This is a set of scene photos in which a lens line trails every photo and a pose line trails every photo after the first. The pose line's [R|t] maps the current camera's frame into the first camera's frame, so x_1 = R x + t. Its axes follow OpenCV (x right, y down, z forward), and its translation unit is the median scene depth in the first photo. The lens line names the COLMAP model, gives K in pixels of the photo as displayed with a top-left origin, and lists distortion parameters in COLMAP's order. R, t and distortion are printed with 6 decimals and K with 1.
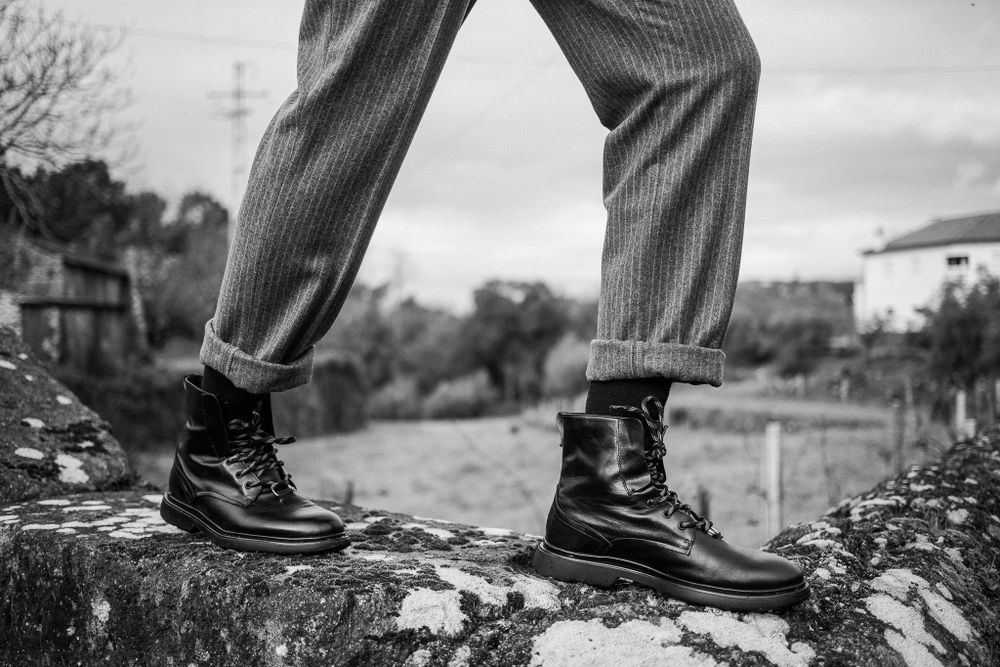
lens RADIAL K [[1106.9, 0, 500.0], [0, 1106.9, 333.5], [0, 0, 1]] dist [-0.095095, 0.173766]
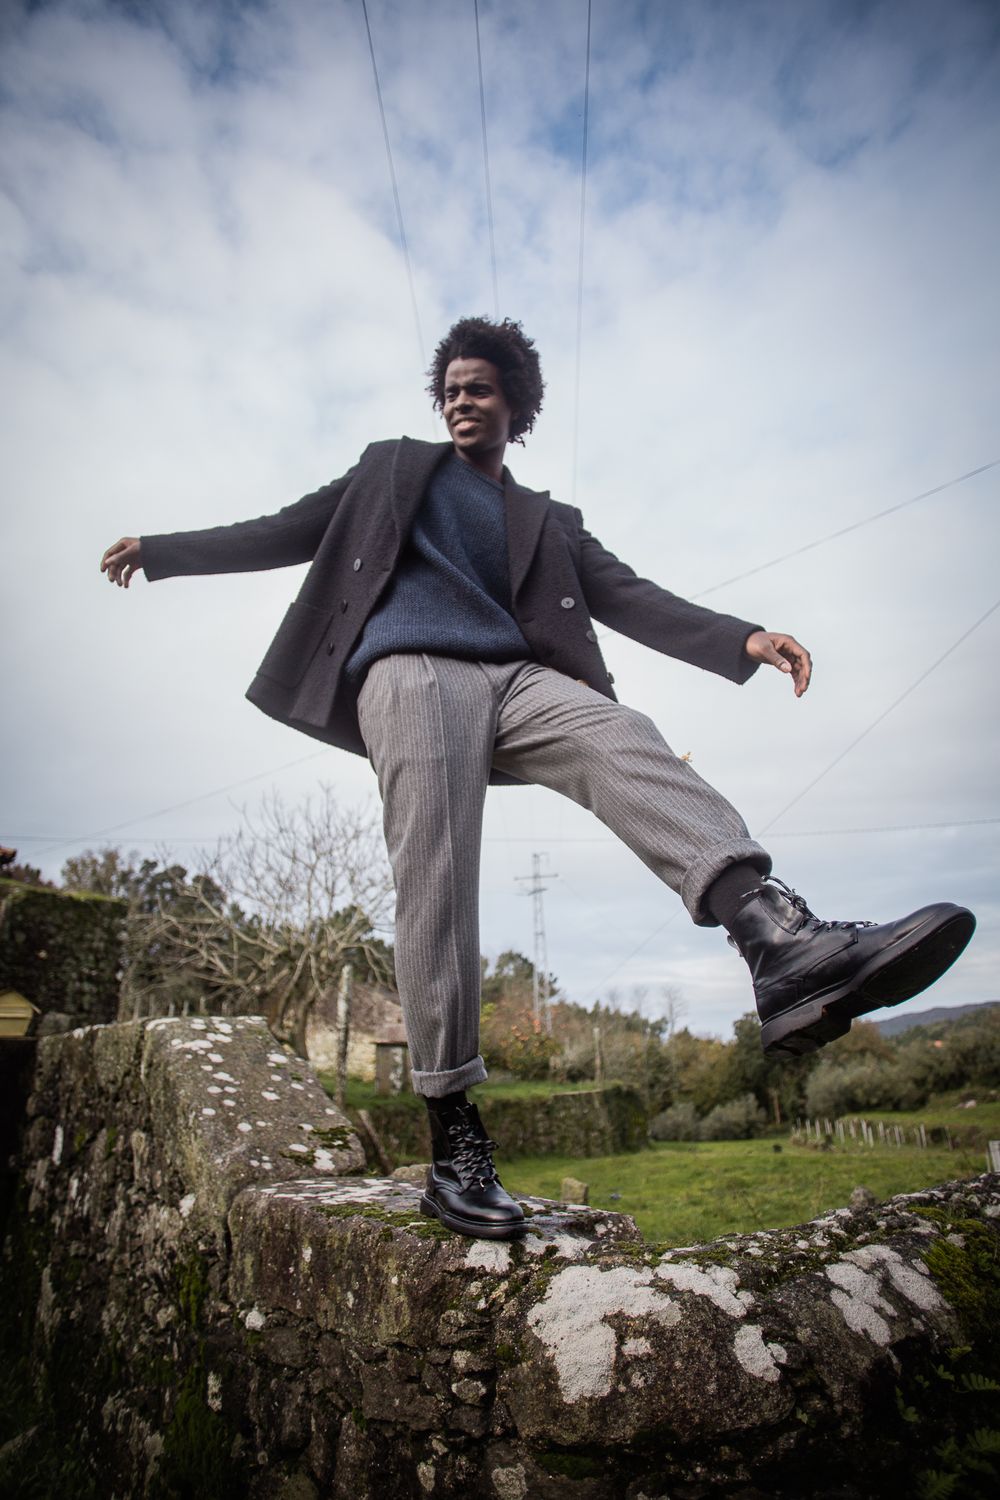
lens RADIAL K [[857.7, 0, 492.1], [0, 857.7, 749.3], [0, 0, 1]] dist [-0.067866, 0.044937]
pose [[0.957626, -0.114131, -0.264437, 0.261489], [0.015183, 0.936863, -0.349368, 0.007711], [0.287615, 0.330549, 0.898897, -0.201441]]
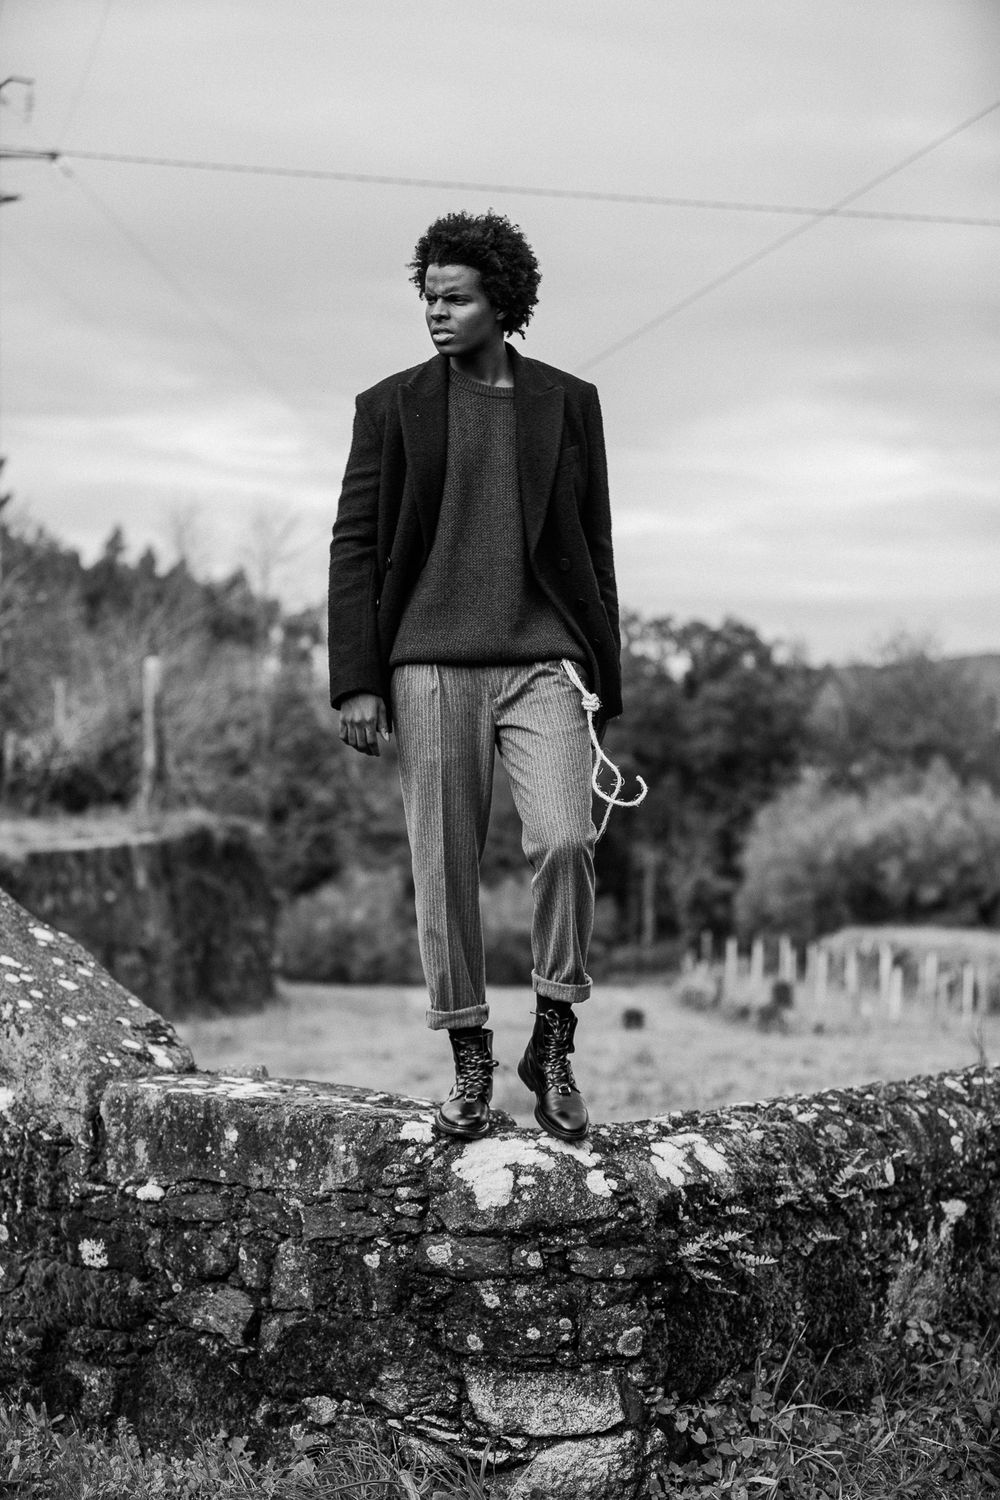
lens RADIAL K [[2948.1, 0, 500.0], [0, 2948.1, 750.0], [0, 0, 1]] dist [-0.255436, -0.002878]
pose [[0.998453, 0.034364, -0.043713, 0.248137], [-0.034435, 0.999407, -0.000857, -0.369954], [0.043658, 0.002361, 0.999044, -3.602037]]
